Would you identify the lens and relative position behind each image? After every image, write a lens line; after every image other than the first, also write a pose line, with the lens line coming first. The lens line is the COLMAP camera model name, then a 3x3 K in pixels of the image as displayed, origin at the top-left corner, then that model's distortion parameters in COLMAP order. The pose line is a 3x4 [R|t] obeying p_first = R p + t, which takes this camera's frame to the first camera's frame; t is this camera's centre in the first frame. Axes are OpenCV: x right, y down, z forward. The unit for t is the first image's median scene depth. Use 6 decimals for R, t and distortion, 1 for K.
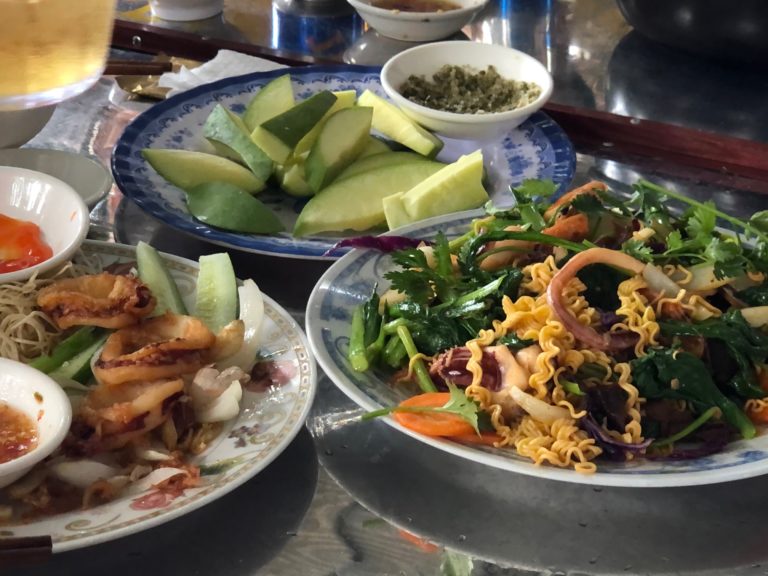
lens RADIAL K [[1867.3, 0, 384.0], [0, 1867.3, 288.0], [0, 0, 1]] dist [-0.210209, 0.850290]
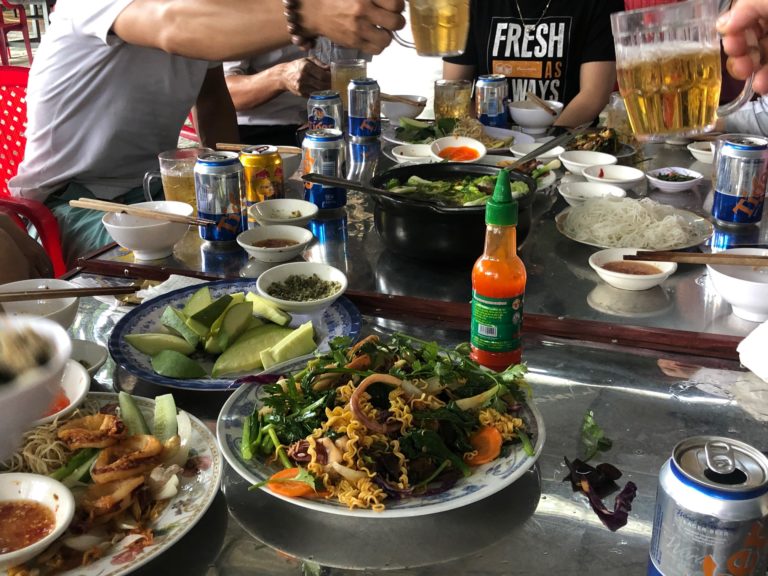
lens RADIAL K [[892.3, 0, 384.0], [0, 892.3, 288.0], [0, 0, 1]] dist [0.014972, -0.331726]
pose [[0.989834, -0.069743, 0.123953, 0.019953], [0.080616, 0.993116, -0.084982, -0.031707], [-0.117173, 0.094110, 0.988642, 0.124166]]
